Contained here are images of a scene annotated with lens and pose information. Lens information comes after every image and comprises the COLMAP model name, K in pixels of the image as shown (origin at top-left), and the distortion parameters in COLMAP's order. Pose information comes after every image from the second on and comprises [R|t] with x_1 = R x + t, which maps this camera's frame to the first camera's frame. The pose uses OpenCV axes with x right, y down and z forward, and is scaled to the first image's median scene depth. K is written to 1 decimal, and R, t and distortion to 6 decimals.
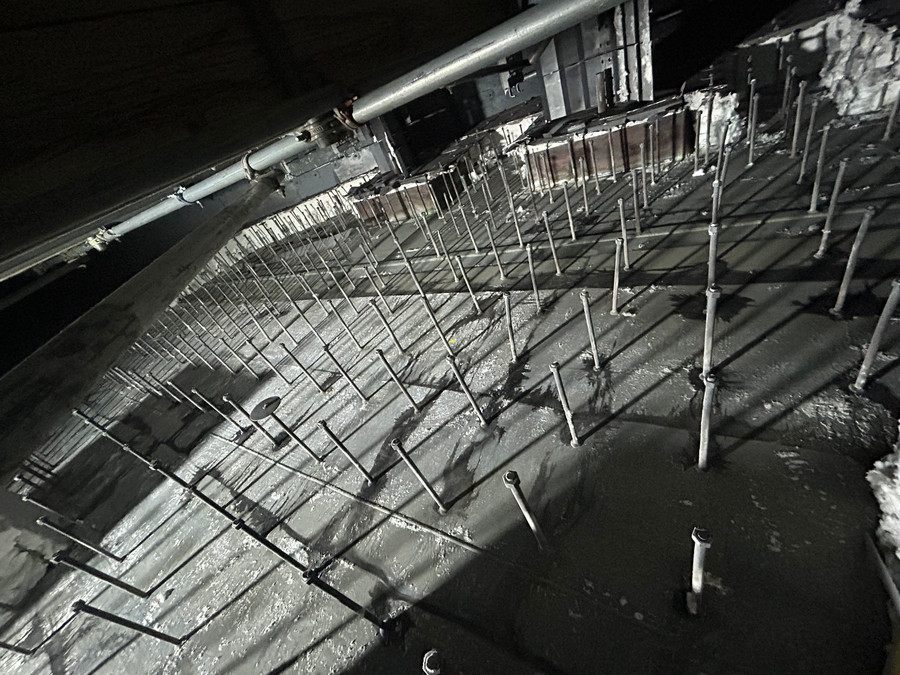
lens RADIAL K [[364.4, 0, 452.0], [0, 364.4, 336.9], [0, 0, 1]] dist [-0.000455, 0.000113]
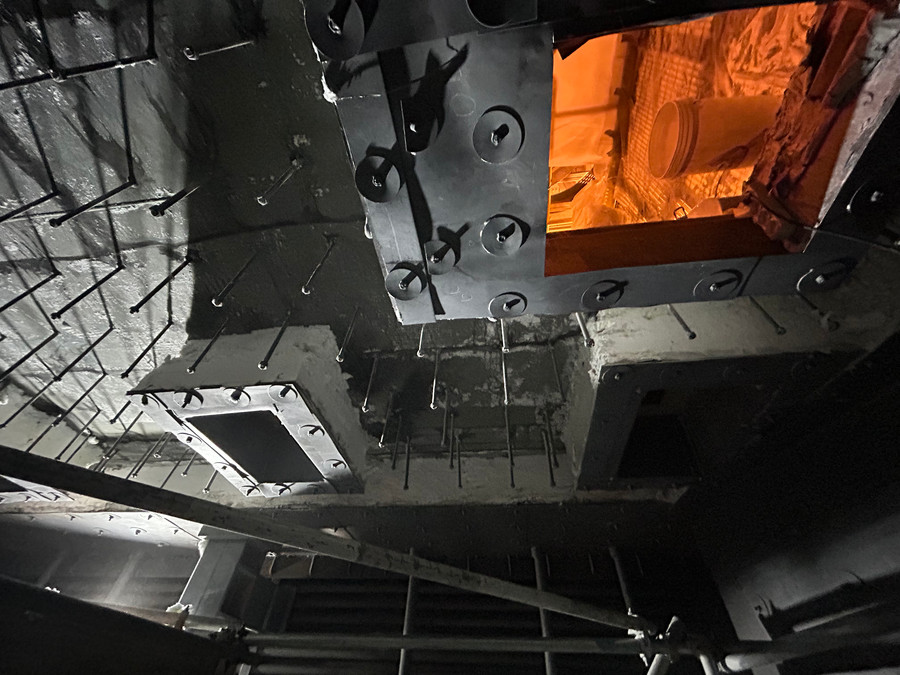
lens RADIAL K [[364.4, 0, 450.4], [0, 364.4, 338.7], [0, 0, 1]] dist [-0.000455, 0.000113]
pose [[0.757479, -0.638956, -0.134013, 0.438444], [0.150484, -0.028863, 0.988191, -0.406765], [-0.635279, -0.768701, 0.074290, -0.089441]]
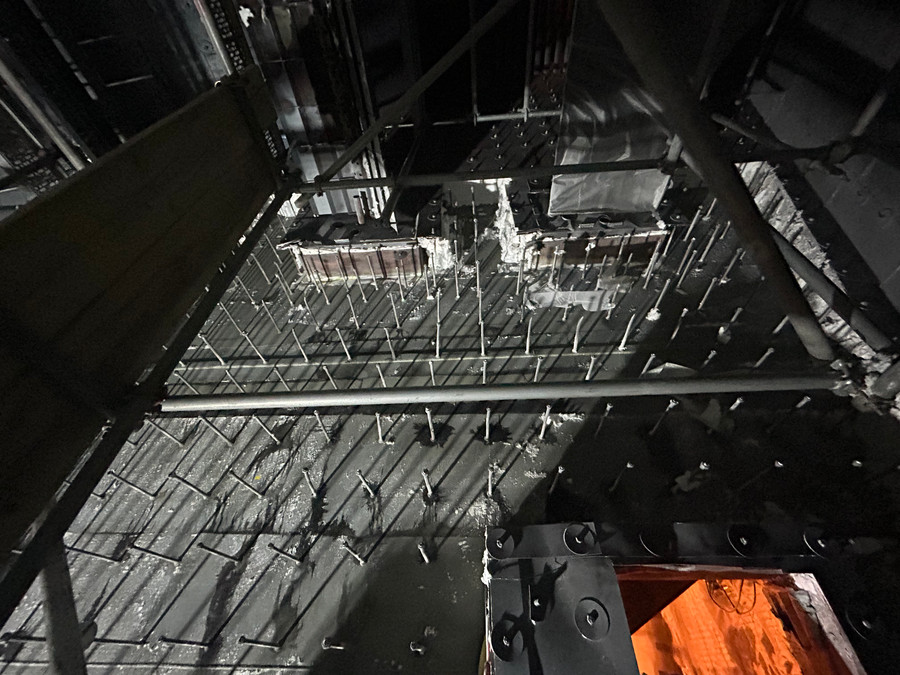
lens RADIAL K [[364.4, 0, 450.8], [0, 364.4, 335.2], [0, 0, 1]] dist [-0.000455, 0.000113]
pose [[0.844121, -0.120020, 0.522547, -0.038074], [0.079919, 0.991901, 0.098721, -0.613749], [-0.530164, -0.041571, 0.846876, -0.383967]]
